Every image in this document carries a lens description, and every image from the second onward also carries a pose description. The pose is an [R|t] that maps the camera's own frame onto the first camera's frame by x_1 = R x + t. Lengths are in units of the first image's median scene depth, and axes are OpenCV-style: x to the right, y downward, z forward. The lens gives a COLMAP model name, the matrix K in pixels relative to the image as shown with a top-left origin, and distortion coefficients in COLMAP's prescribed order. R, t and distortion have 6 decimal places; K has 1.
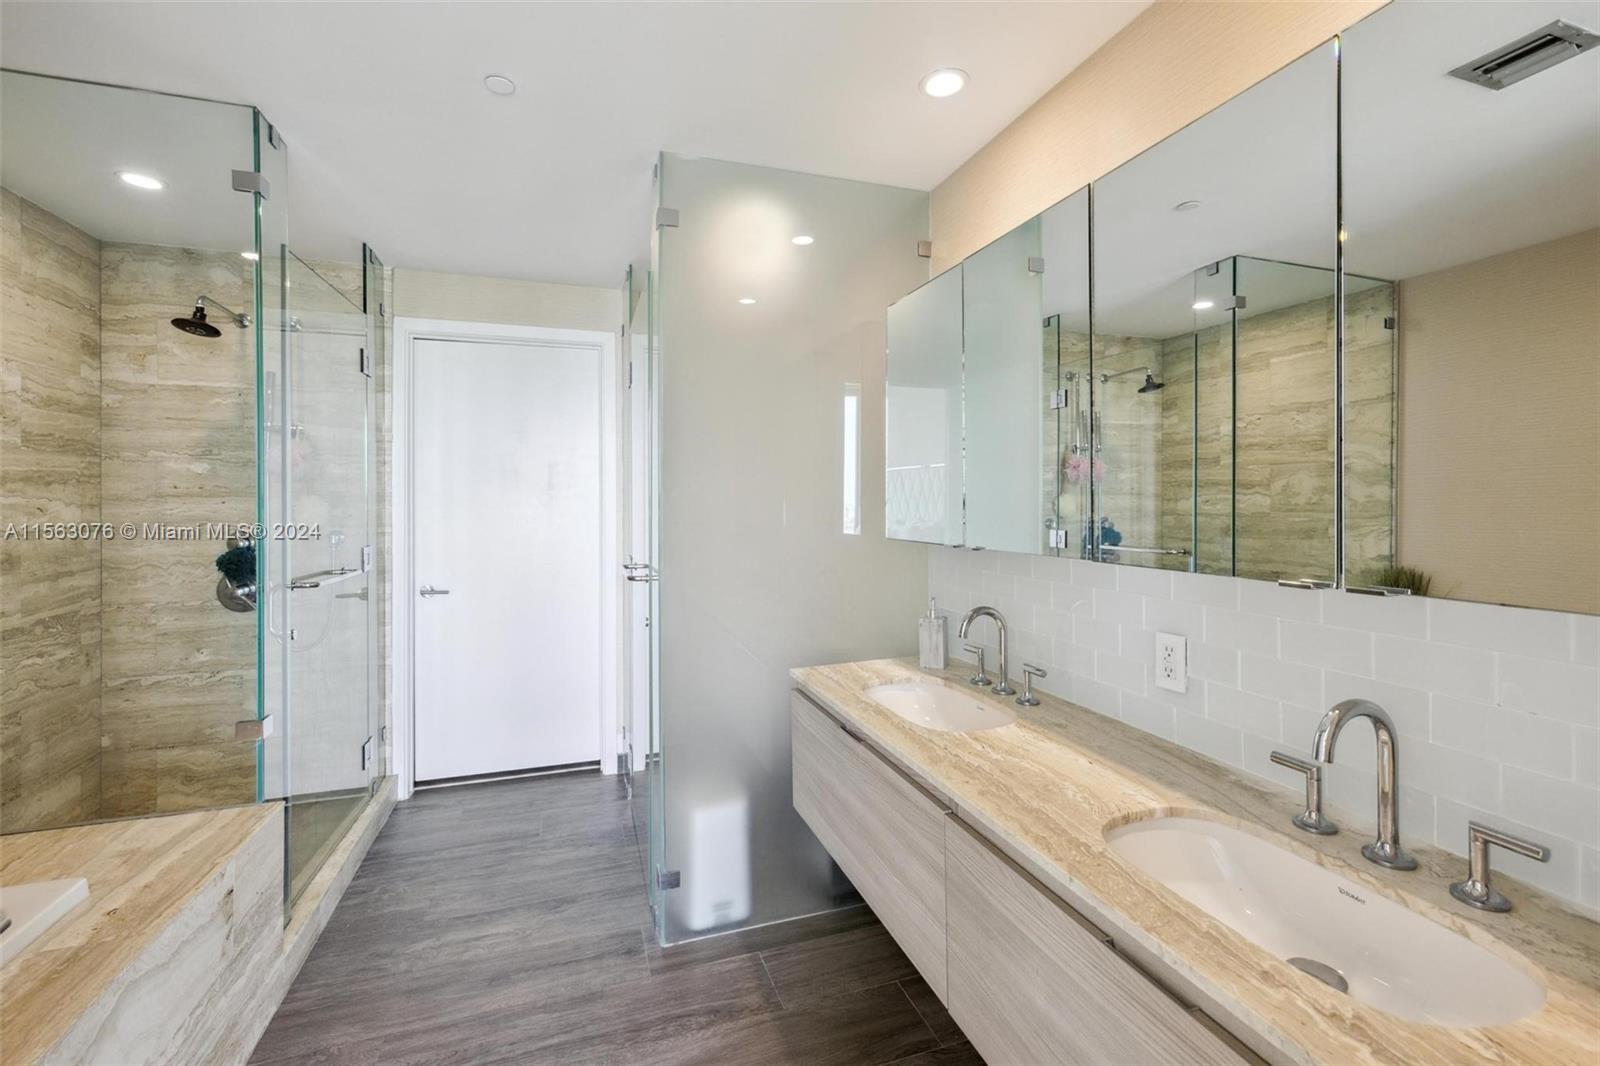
lens RADIAL K [[681.4, 0, 841.6], [0, 681.4, 484.8], [0, 0, 1]] dist [-0.001585, -0.000514]
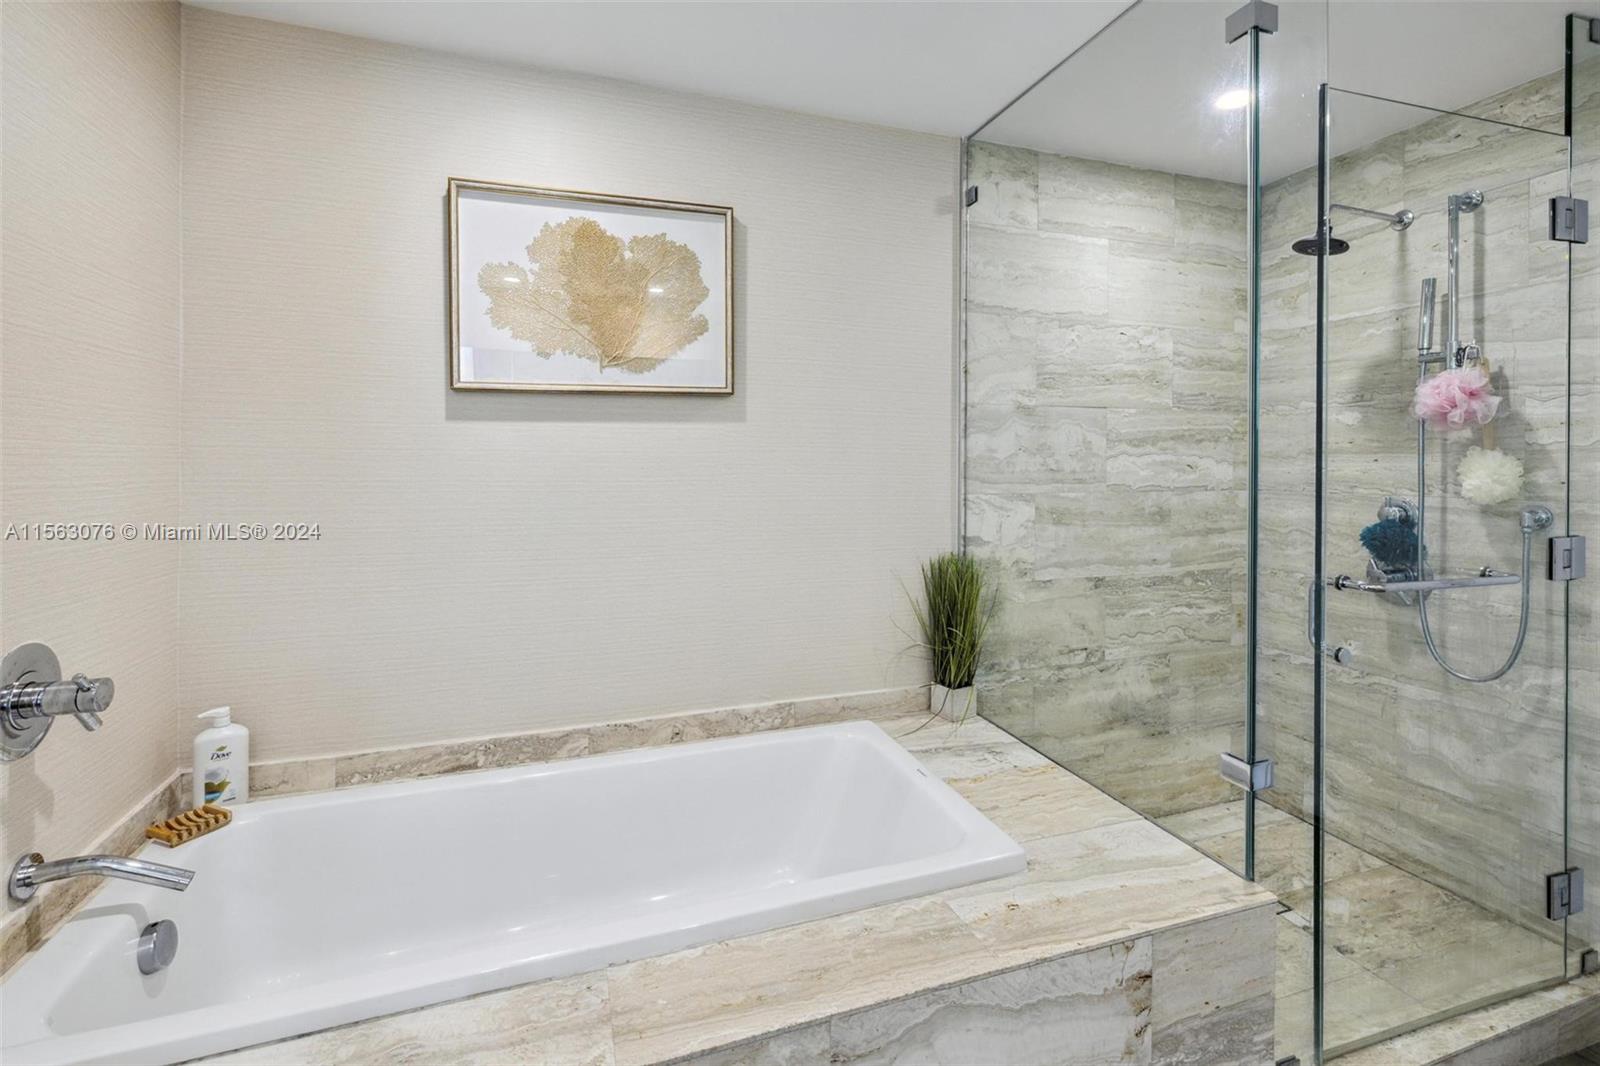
lens RADIAL K [[681.4, 0, 831.2], [0, 681.4, 464.0], [0, 0, 1]] dist [-0.001585, -0.000514]
pose [[-0.080114, 0.009551, -0.996740, -0.090702], [0.021730, 0.999733, 0.007833, 0.012286], [0.996549, -0.021031, -0.080300, 0.525796]]
